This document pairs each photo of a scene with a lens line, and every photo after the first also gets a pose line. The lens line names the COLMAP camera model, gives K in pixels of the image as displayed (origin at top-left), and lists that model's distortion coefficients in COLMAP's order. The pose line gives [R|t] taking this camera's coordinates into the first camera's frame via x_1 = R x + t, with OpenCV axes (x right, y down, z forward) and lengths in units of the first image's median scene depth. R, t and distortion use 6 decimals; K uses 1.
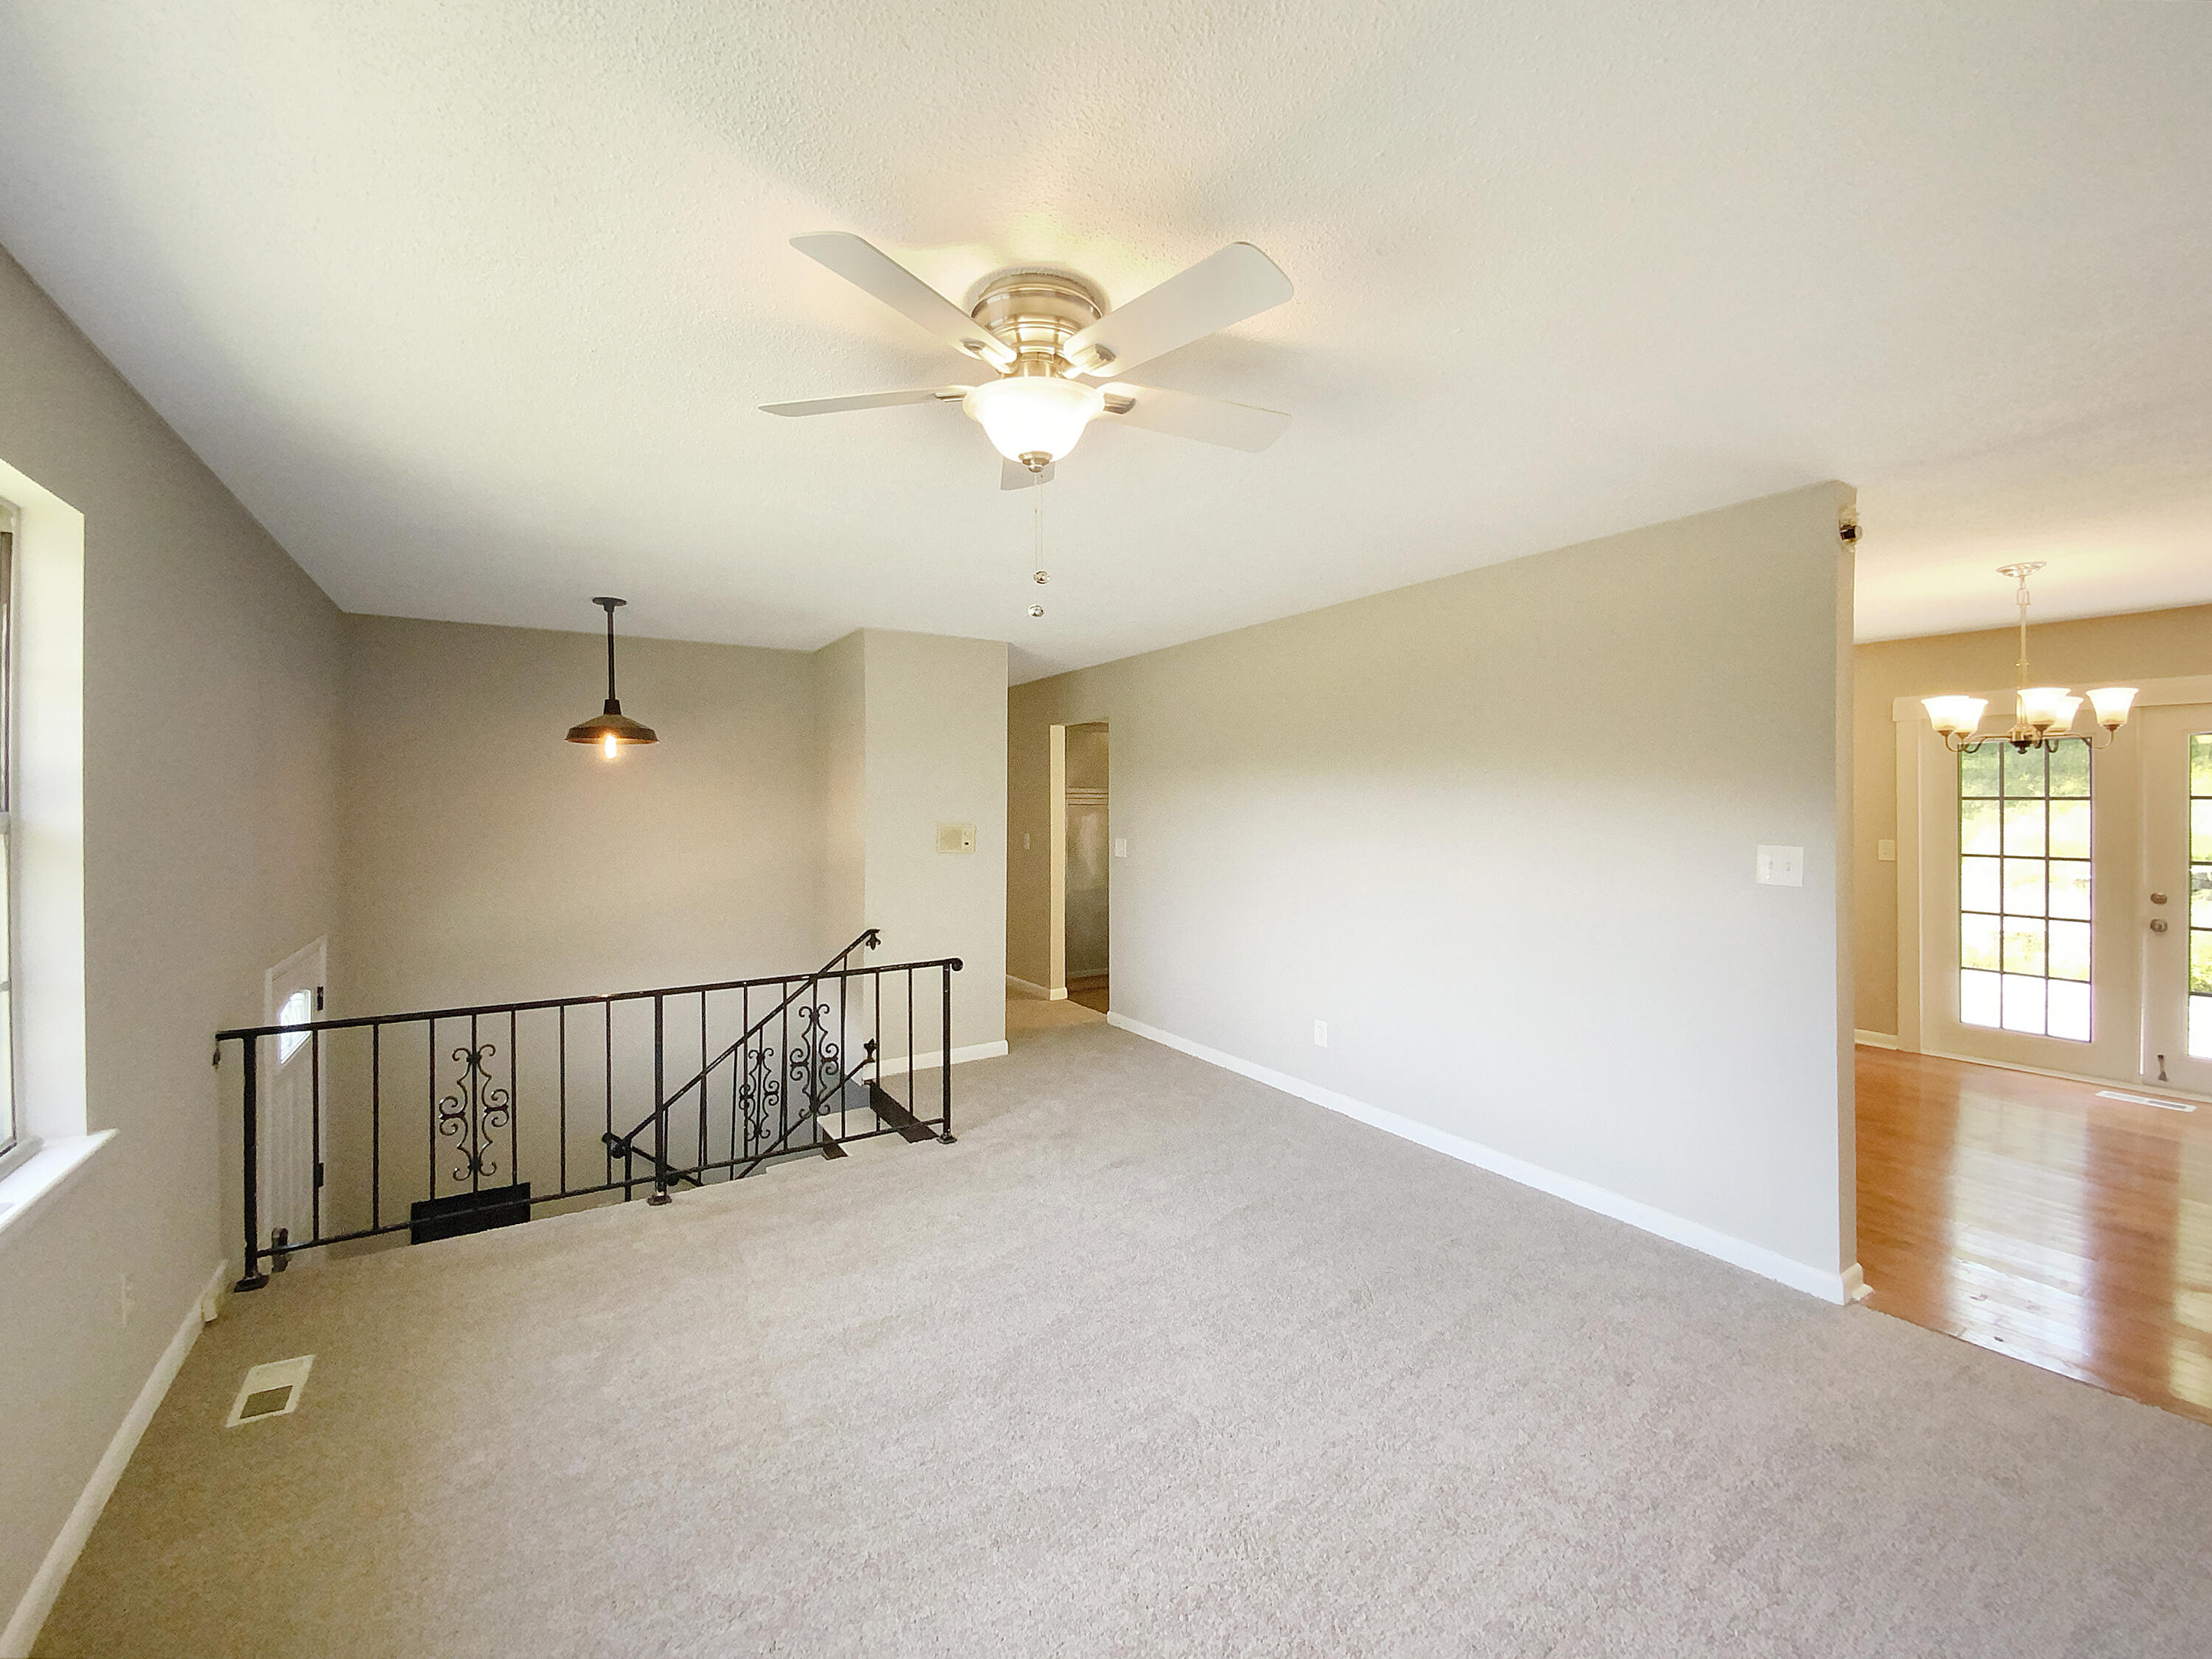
lens RADIAL K [[954.8, 0, 1100.0], [0, 954.8, 815.3], [0, 0, 1]] dist [-0.014167, -0.001224]
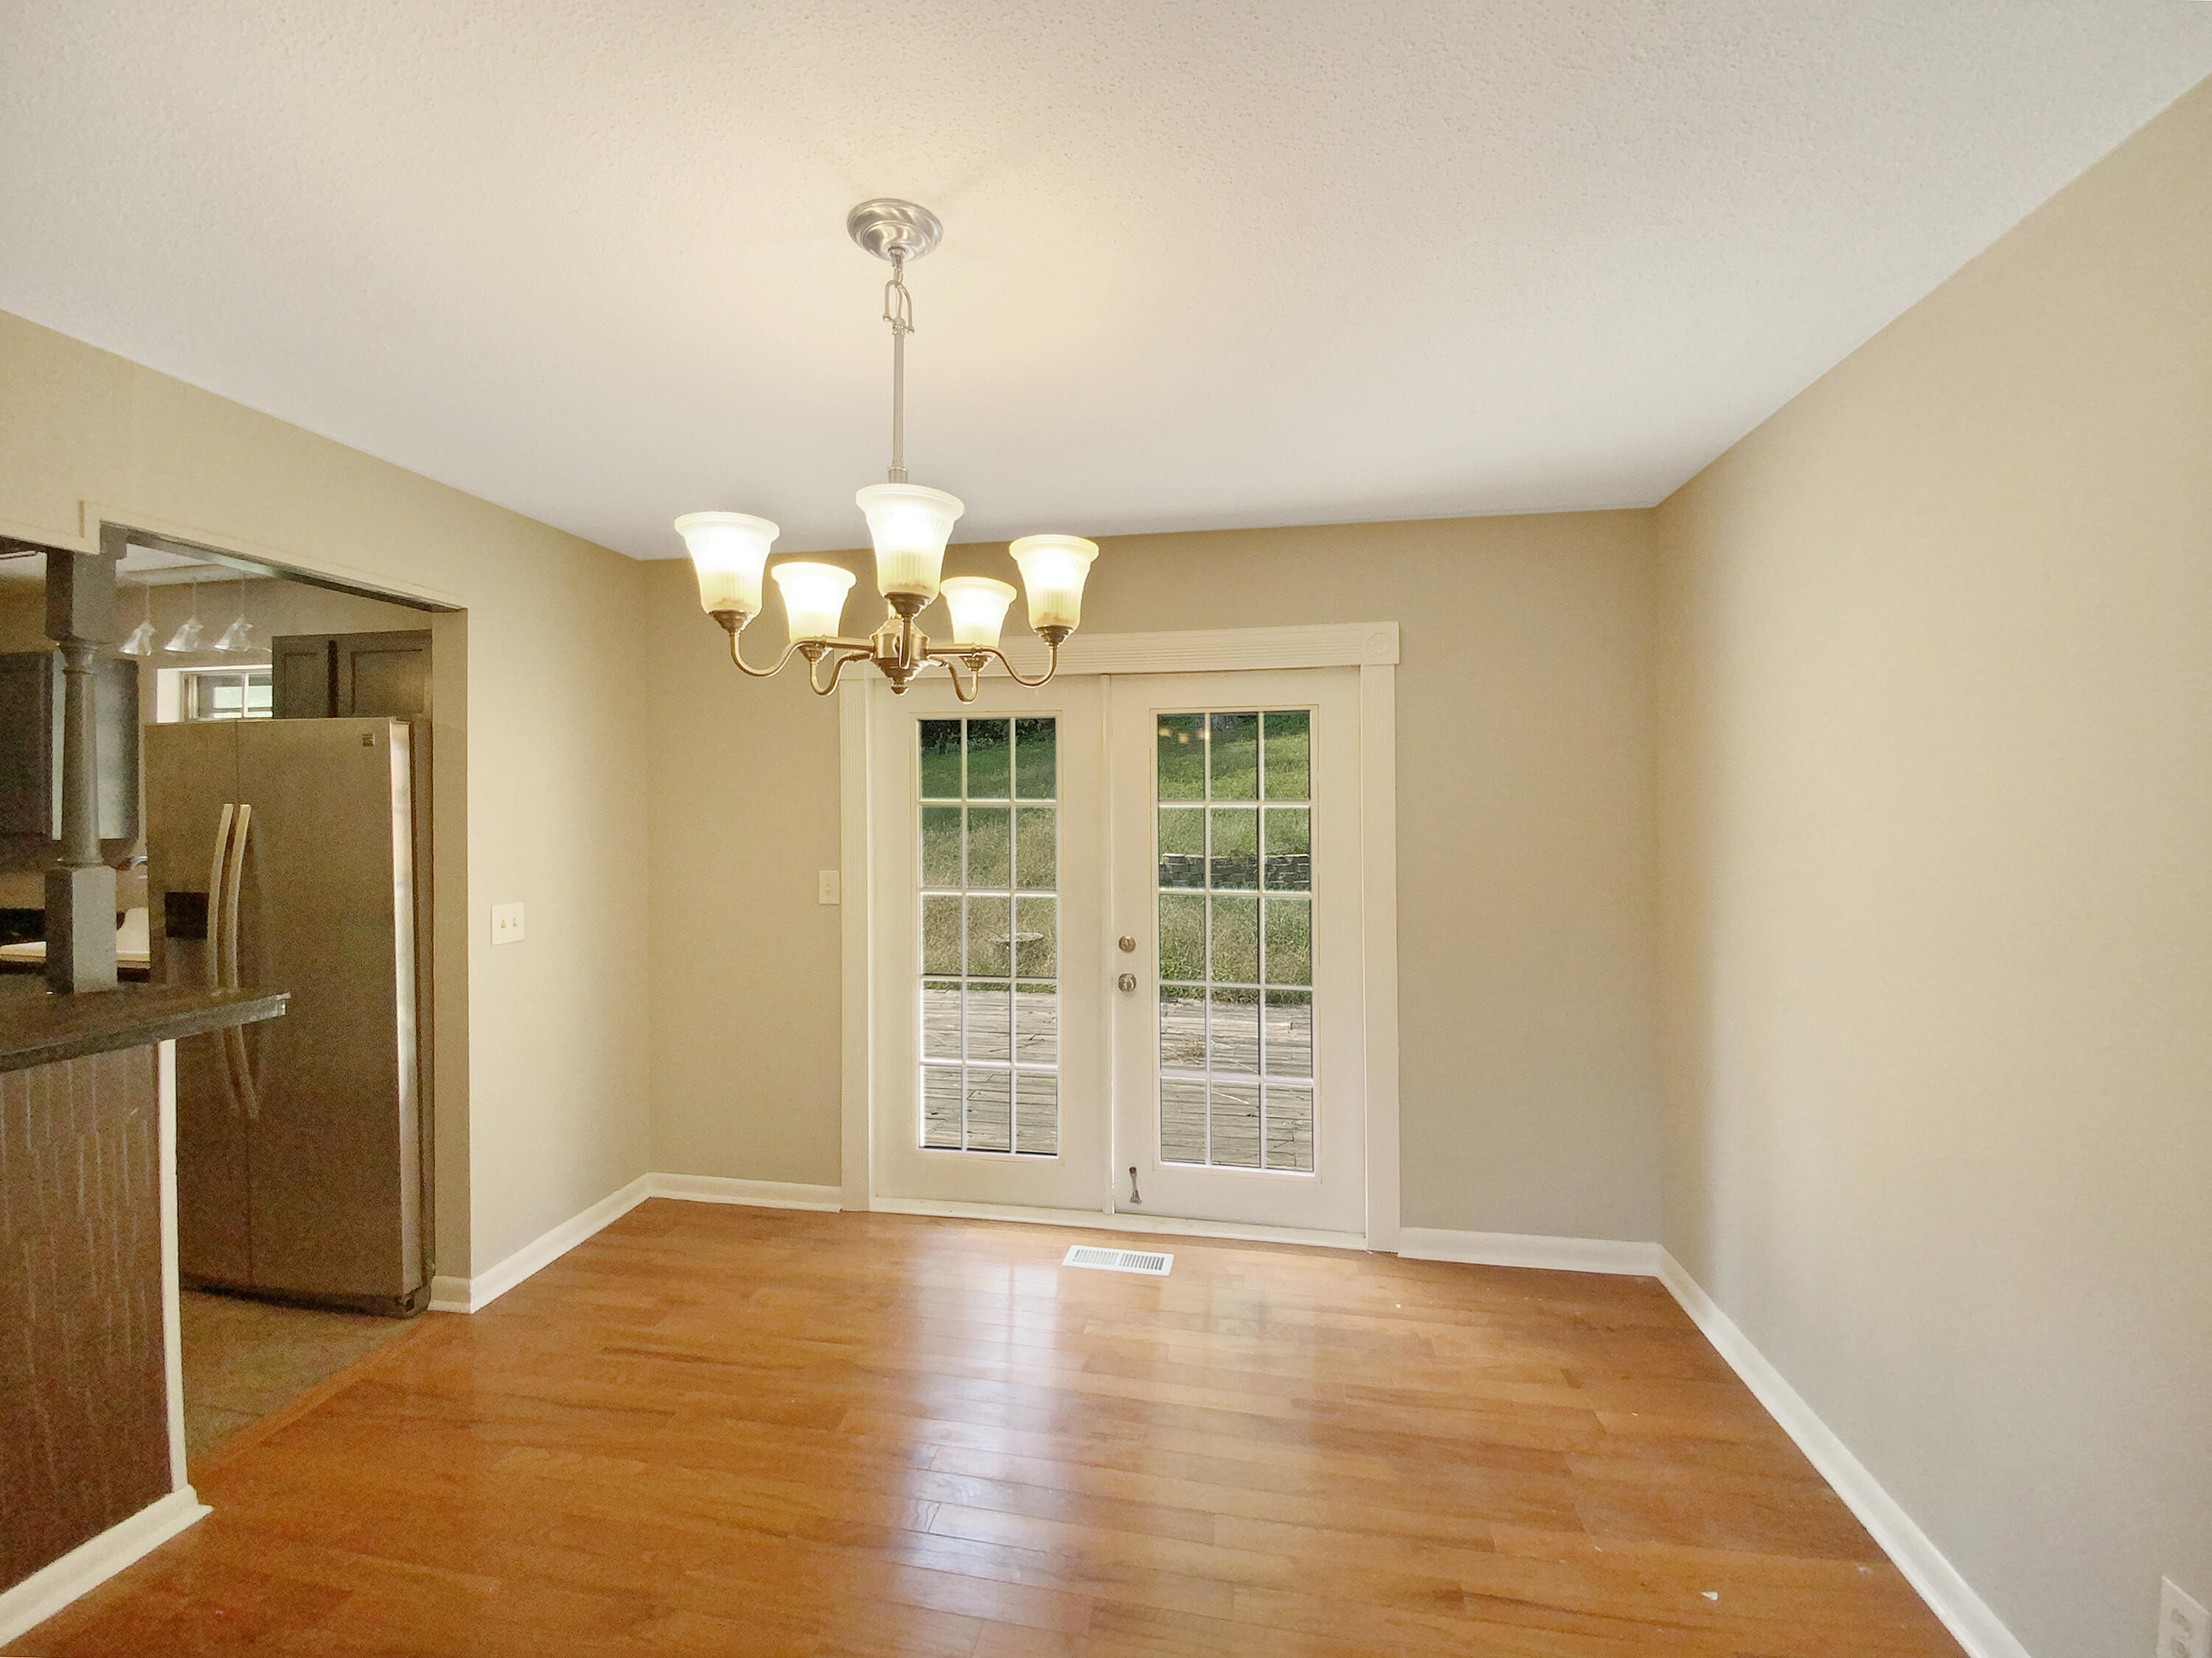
lens RADIAL K [[954.7, 0, 1104.1], [0, 954.7, 828.0], [0, 0, 1]] dist [-0.014167, -0.001224]
pose [[0.674148, -0.008729, 0.738544, 0.592484], [0.016633, 0.999856, -0.003365, 0.003393], [-0.738409, 0.014553, 0.674196, 0.528001]]
